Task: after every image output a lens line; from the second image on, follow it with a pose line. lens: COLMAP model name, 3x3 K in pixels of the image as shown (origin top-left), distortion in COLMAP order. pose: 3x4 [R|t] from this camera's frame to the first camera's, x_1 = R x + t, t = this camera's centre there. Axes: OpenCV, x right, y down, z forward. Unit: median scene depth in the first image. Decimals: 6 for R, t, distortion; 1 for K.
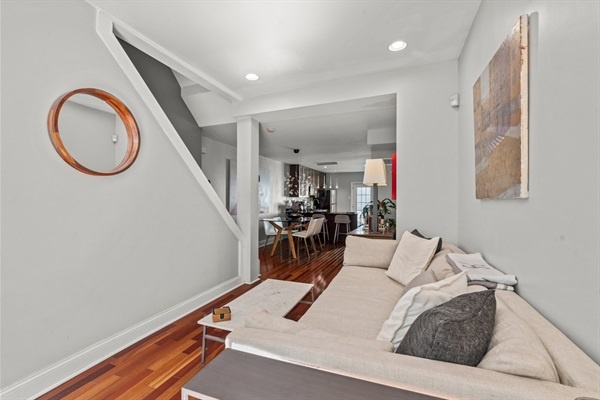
lens RADIAL K [[272.6, 0, 300.0], [0, 272.6, 200.0], [0, 0, 1]] dist [-0.000248, 0.000058]
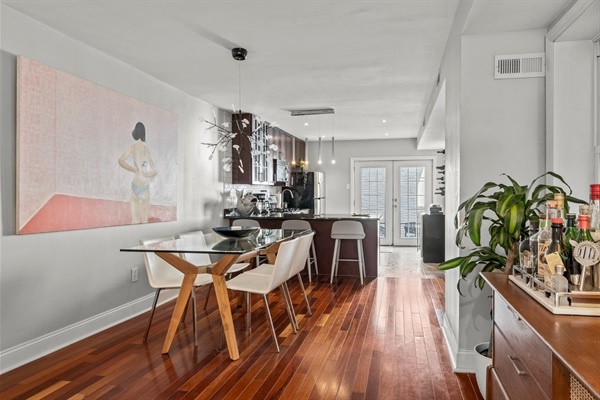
lens RADIAL K [[397.9, 0, 300.0], [0, 397.9, 200.0], [0, 0, 1]] dist [0.000023, -0.000148]
pose [[0.994815, -0.010801, 0.101131, 0.008056], [0.009253, 0.999833, 0.015763, 0.006998], [-0.101284, -0.014745, 0.994748, 0.320625]]
